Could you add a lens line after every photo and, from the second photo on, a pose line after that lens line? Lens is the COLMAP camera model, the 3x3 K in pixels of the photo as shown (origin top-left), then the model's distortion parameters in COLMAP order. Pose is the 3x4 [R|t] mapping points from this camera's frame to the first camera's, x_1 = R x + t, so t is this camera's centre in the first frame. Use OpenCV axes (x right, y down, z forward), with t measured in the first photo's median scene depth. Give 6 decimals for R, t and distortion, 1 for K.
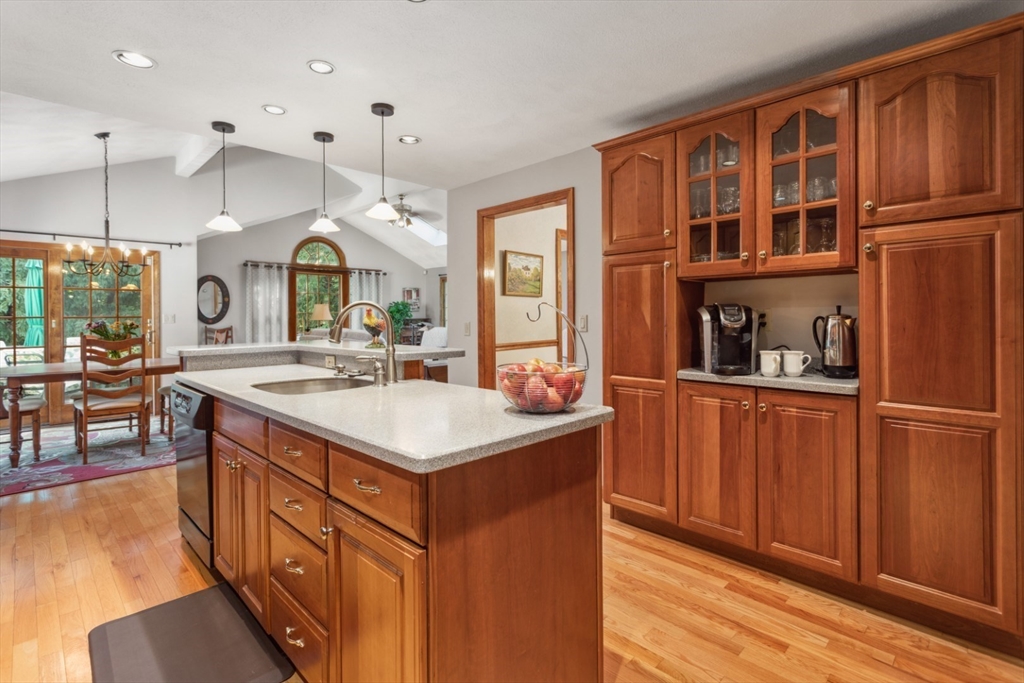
lens RADIAL K [[489.7, 0, 519.2], [0, 489.7, 317.2], [0, 0, 1]] dist [0.000651, 0.000959]
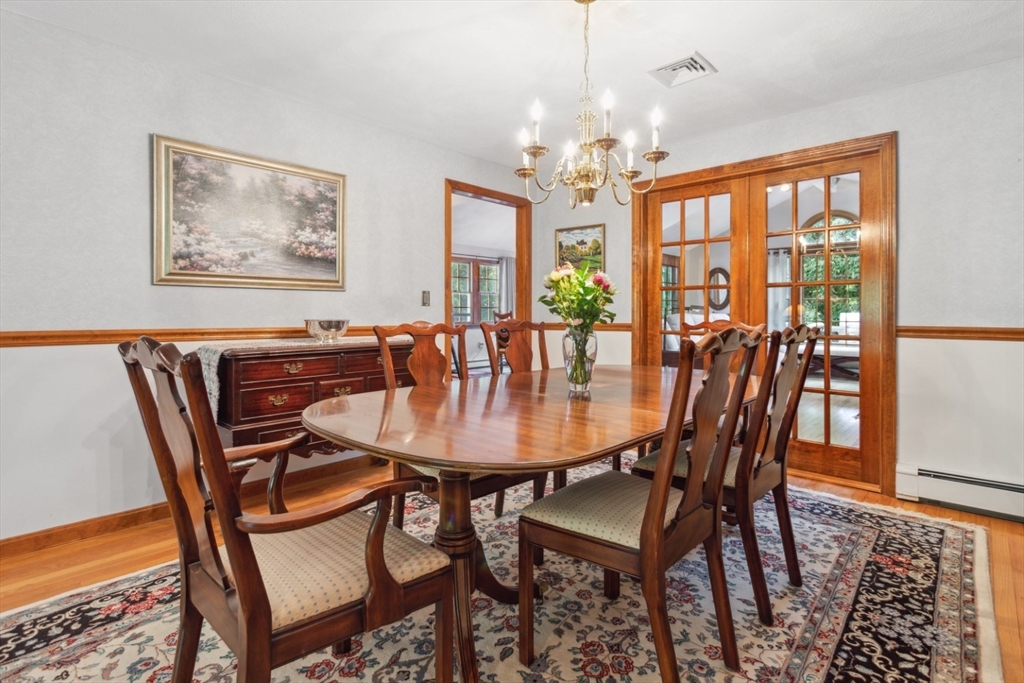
lens RADIAL K [[494.4, 0, 513.5], [0, 494.4, 313.4], [0, 0, 1]] dist [-0.001528, 0.000981]
pose [[0.035884, 0.010254, -0.999303, 1.715380], [-0.004603, 0.999938, 0.010095, 0.044525], [0.999345, 0.004237, 0.035929, 1.530855]]
